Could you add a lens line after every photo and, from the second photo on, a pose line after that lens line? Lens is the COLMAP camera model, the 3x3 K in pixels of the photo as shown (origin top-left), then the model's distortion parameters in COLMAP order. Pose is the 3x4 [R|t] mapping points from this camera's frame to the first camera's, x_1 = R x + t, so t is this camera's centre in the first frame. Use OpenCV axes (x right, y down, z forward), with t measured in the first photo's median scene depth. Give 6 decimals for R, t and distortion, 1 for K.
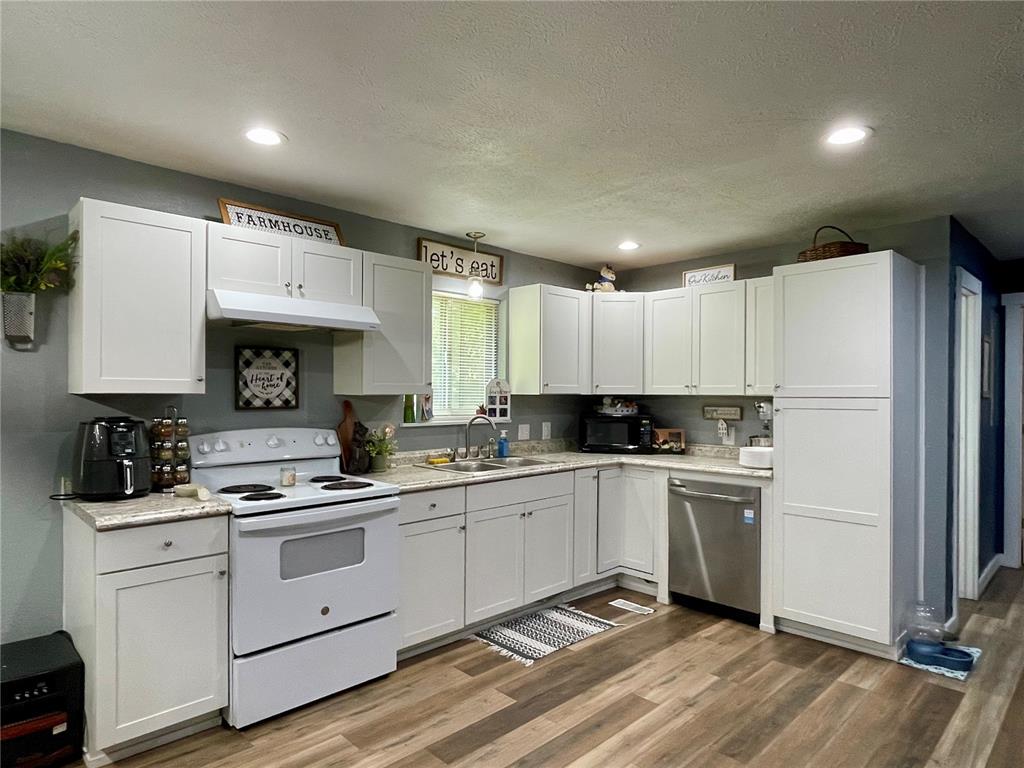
lens RADIAL K [[603.5, 0, 509.3], [0, 603.5, 399.3], [0, 0, 1]] dist [0.004918, -0.004001]
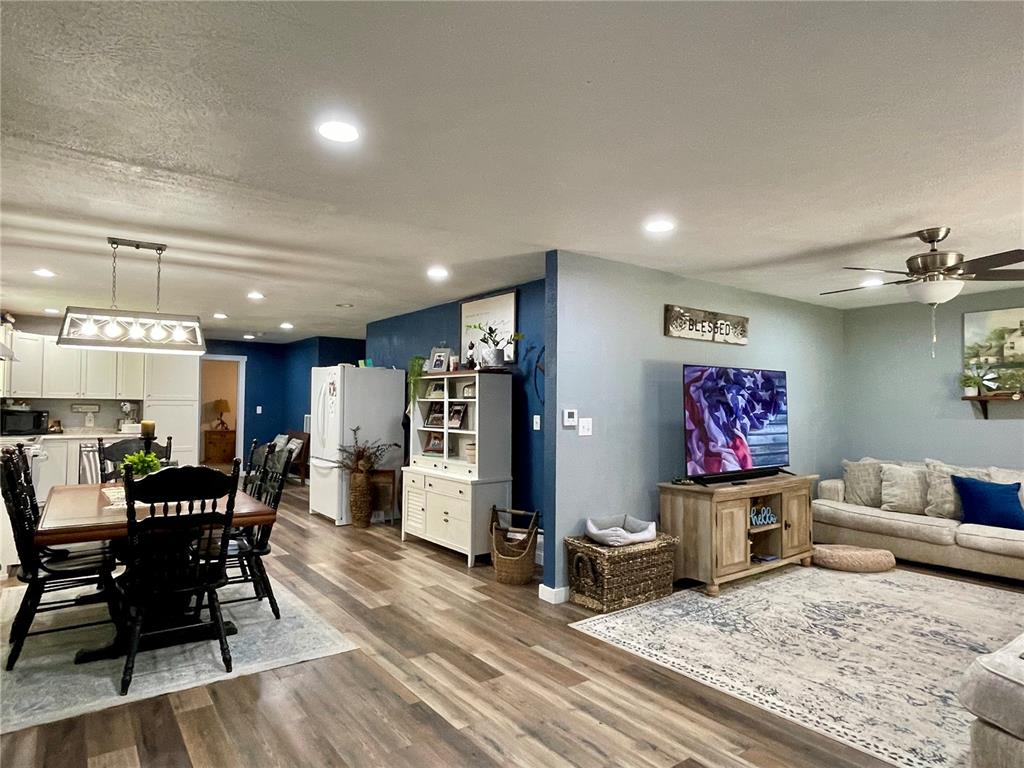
lens RADIAL K [[606.2, 0, 513.5], [0, 606.2, 394.7], [0, 0, 1]] dist [-0.002661, -0.001486]
pose [[0.131871, 0.015875, 0.991140, -1.735514], [-0.002759, 0.999874, -0.015648, 0.008281], [-0.991263, -0.000671, 0.131899, -0.675051]]
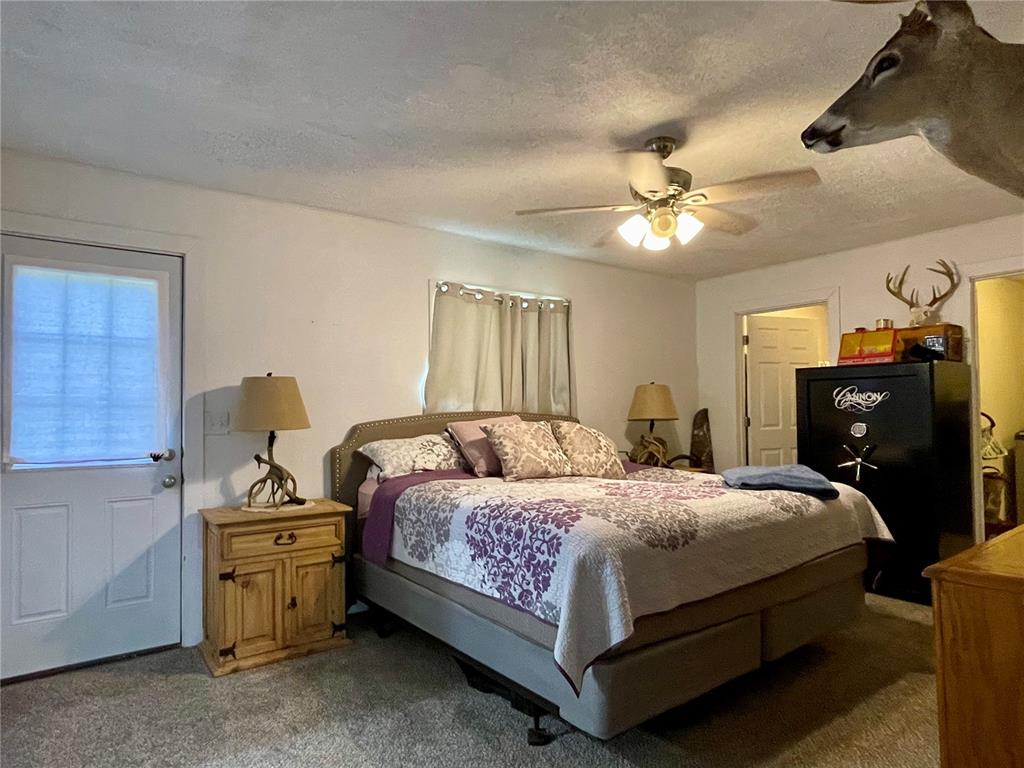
lens RADIAL K [[606.6, 0, 516.5], [0, 606.6, 400.8], [0, 0, 1]] dist [0.001392, -0.000042]
pose [[0.117969, 0.017920, 0.992856, 1.334072], [0.014482, 0.999700, -0.019764, 0.048273], [-0.992912, 0.016710, 0.117674, 1.446030]]
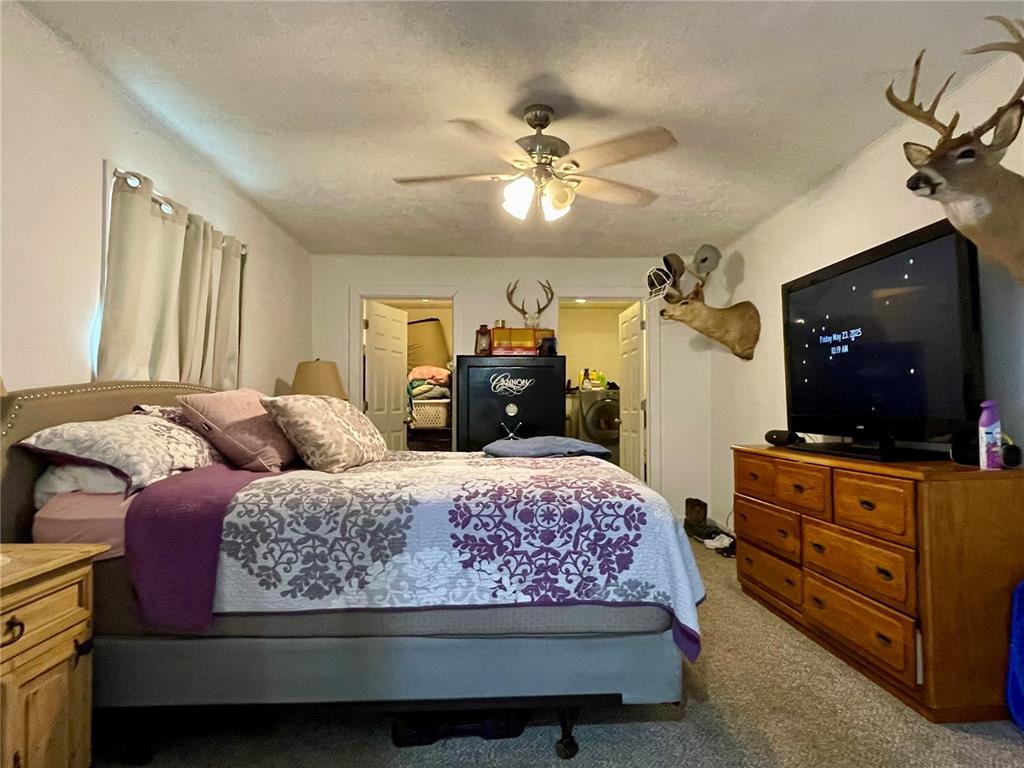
lens RADIAL K [[603.5, 0, 509.3], [0, 603.5, 399.3], [0, 0, 1]] dist [0.004918, -0.004001]
pose [[-0.748183, 0.008420, 0.663439, 1.683283], [0.004644, 0.999961, -0.007453, 0.078426], [-0.663476, -0.002495, -0.748193, 2.010485]]
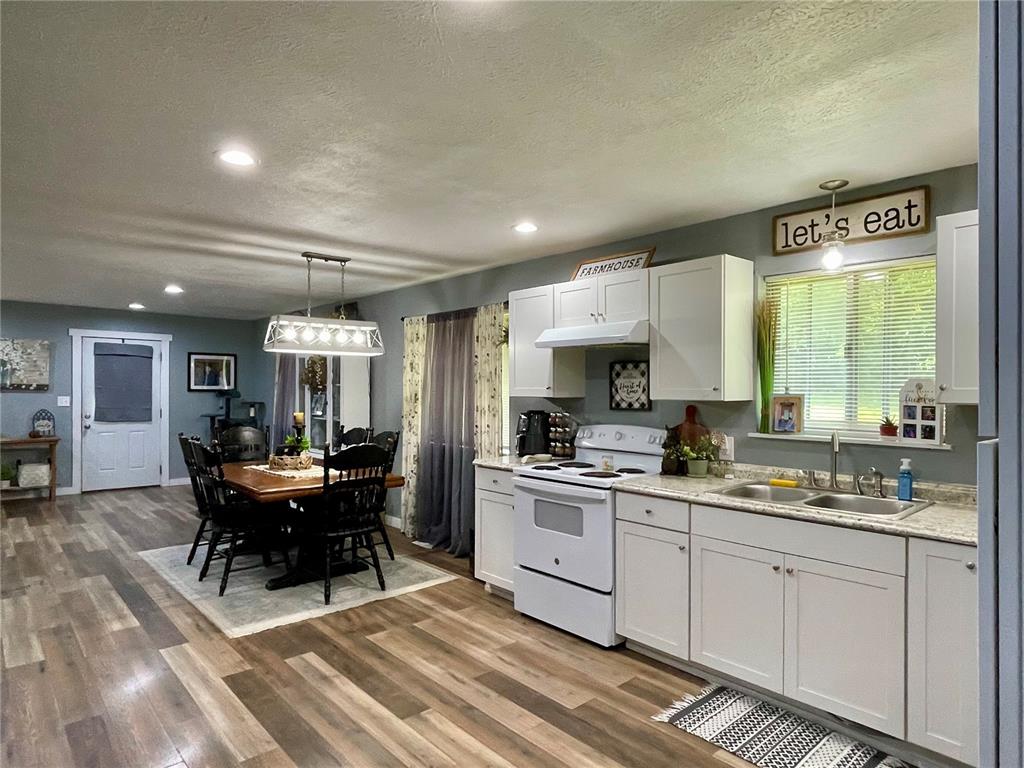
lens RADIAL K [[606.2, 0, 513.5], [0, 606.2, 394.7], [0, 0, 1]] dist [-0.002661, -0.001486]
pose [[-0.037524, 0.003150, -0.999291, 0.860935], [-0.016628, 0.999855, 0.003777, -0.016605], [0.999157, 0.016758, -0.037466, 0.795730]]
